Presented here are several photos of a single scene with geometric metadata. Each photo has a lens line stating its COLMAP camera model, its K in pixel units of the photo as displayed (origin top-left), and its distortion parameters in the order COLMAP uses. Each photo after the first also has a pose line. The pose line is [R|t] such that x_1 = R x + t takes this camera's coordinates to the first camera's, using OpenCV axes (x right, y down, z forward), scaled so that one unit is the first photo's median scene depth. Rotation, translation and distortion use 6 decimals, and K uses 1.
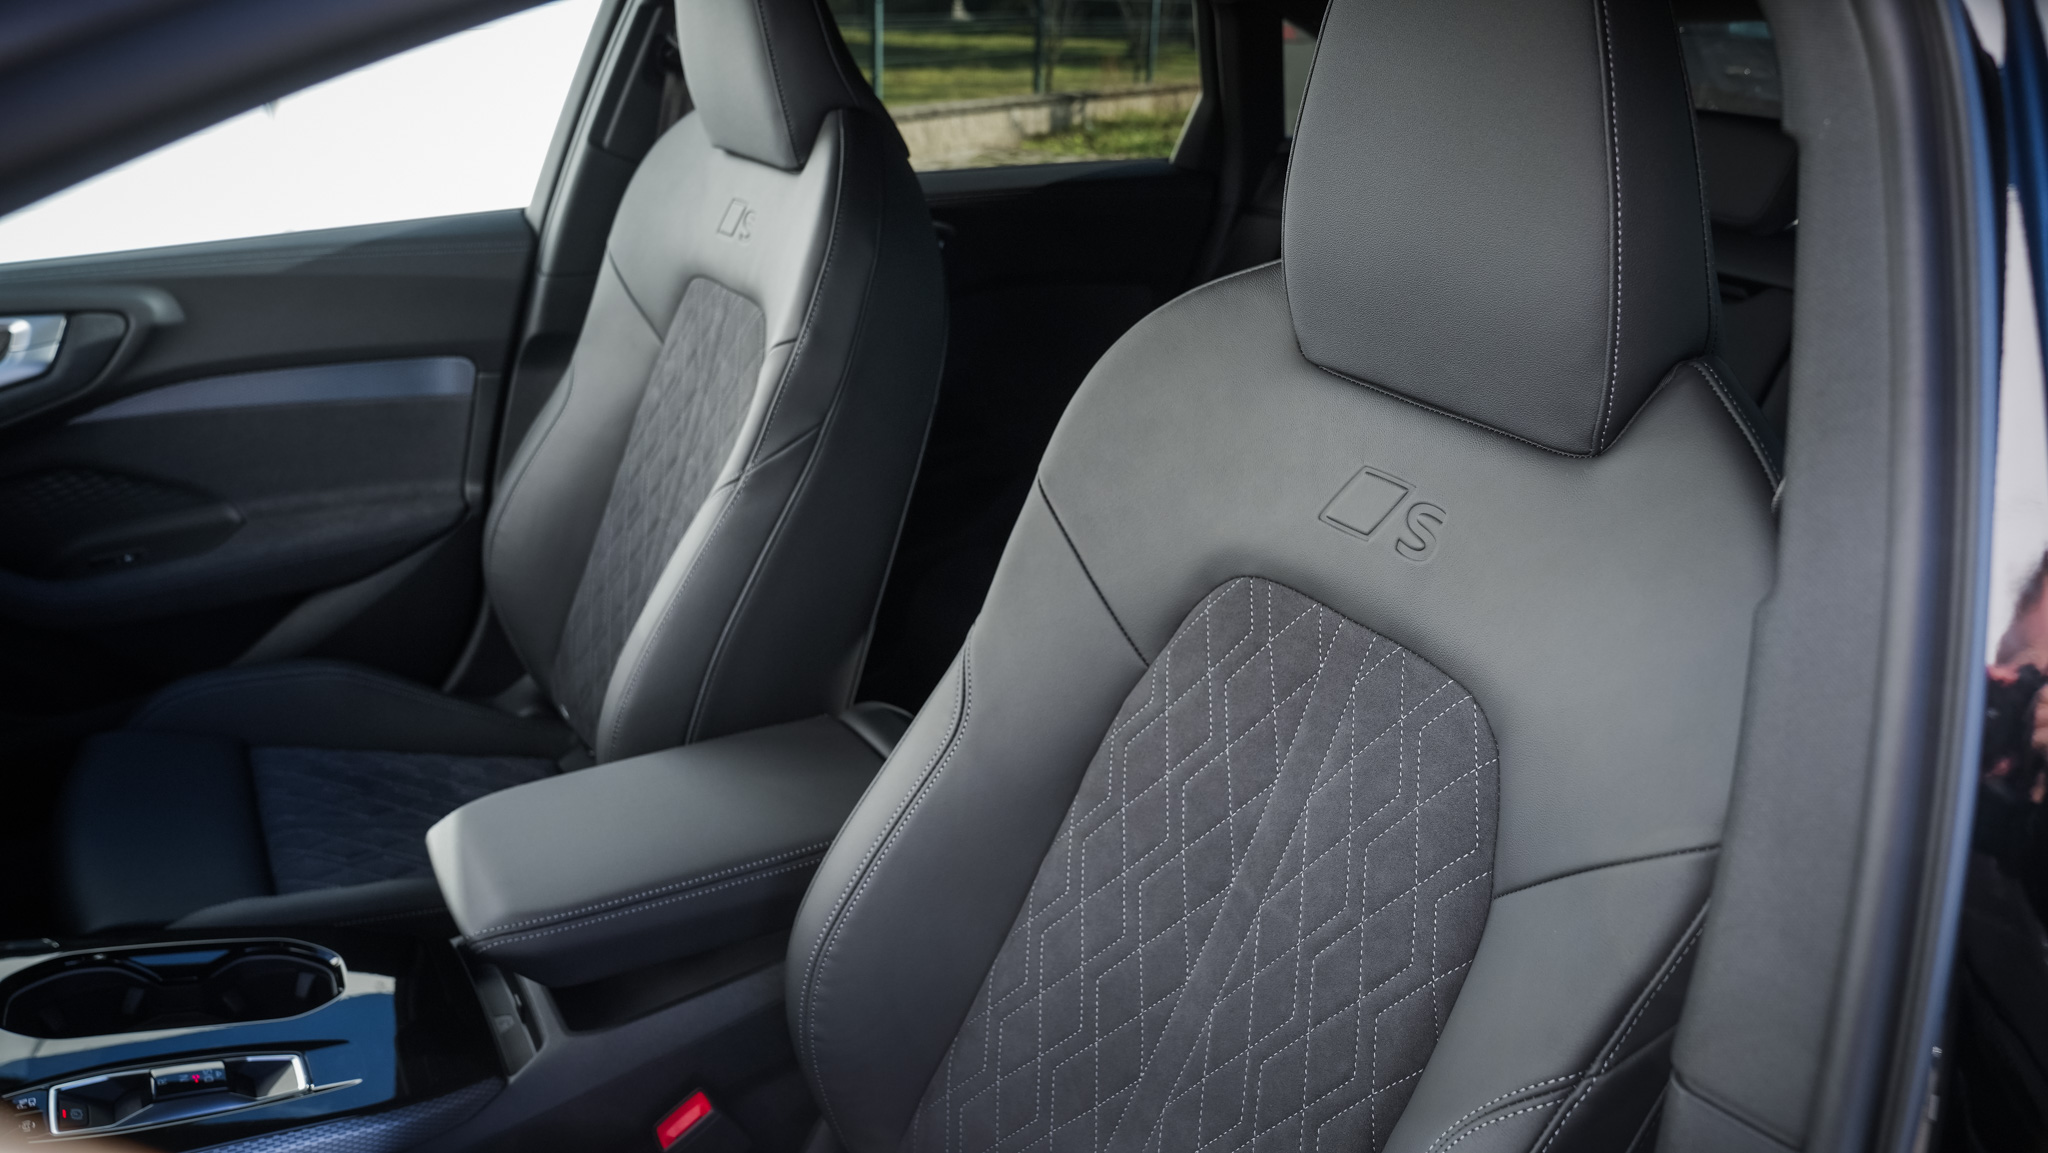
lens RADIAL K [[1434.0, 0, 1024.0], [0, 1434.0, 576.5], [0, 0, 1]] dist [-0.125582, 0.094137]
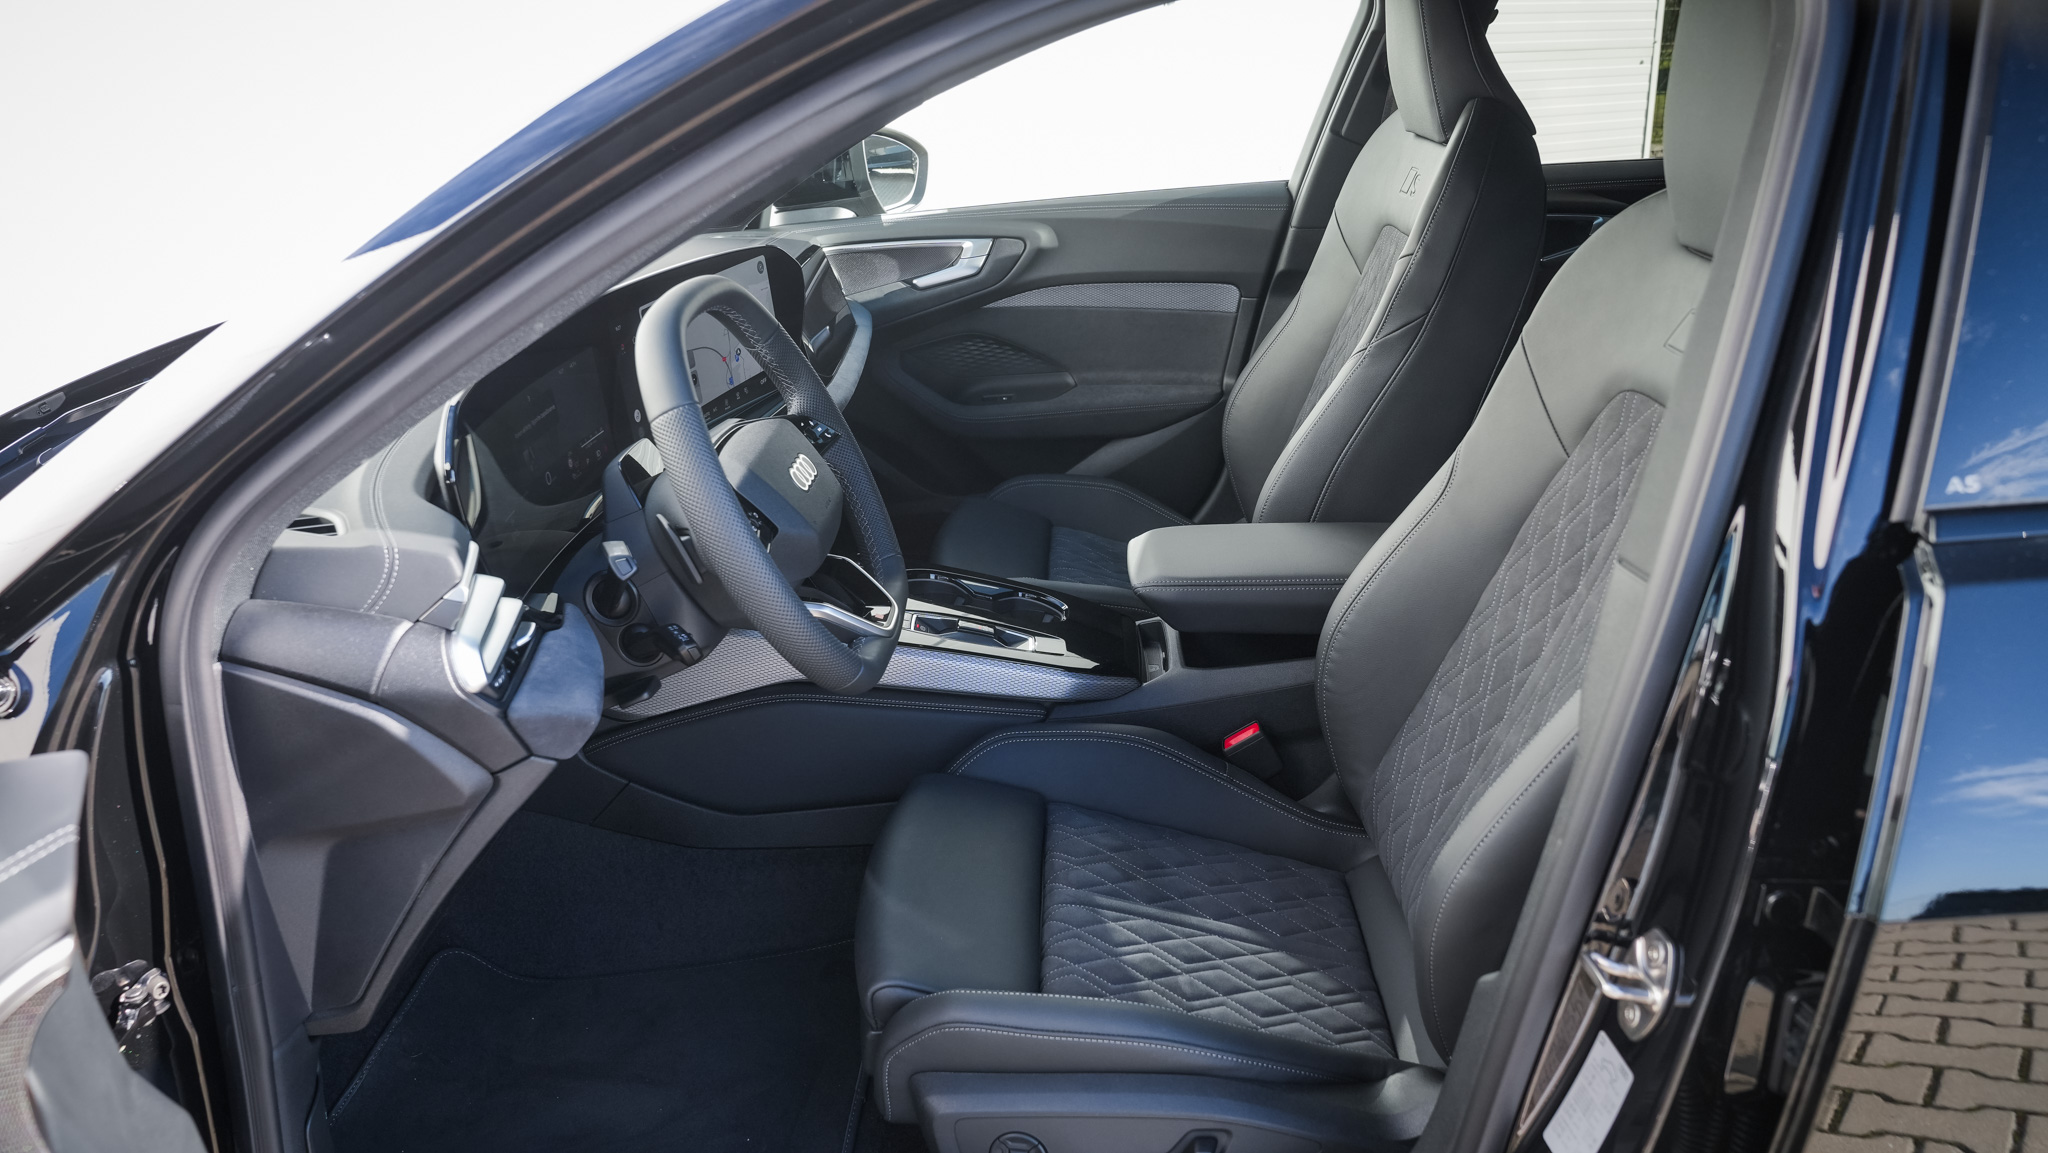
lens RADIAL K [[1434.0, 0, 1024.0], [0, 1434.0, 576.5], [0, 0, 1]] dist [-0.125582, 0.094137]
pose [[0.827344, 0.137074, -0.544713, 0.280441], [-0.150857, 0.988362, 0.019586, 0.156422], [0.541058, 0.065969, 0.838394, -0.330014]]
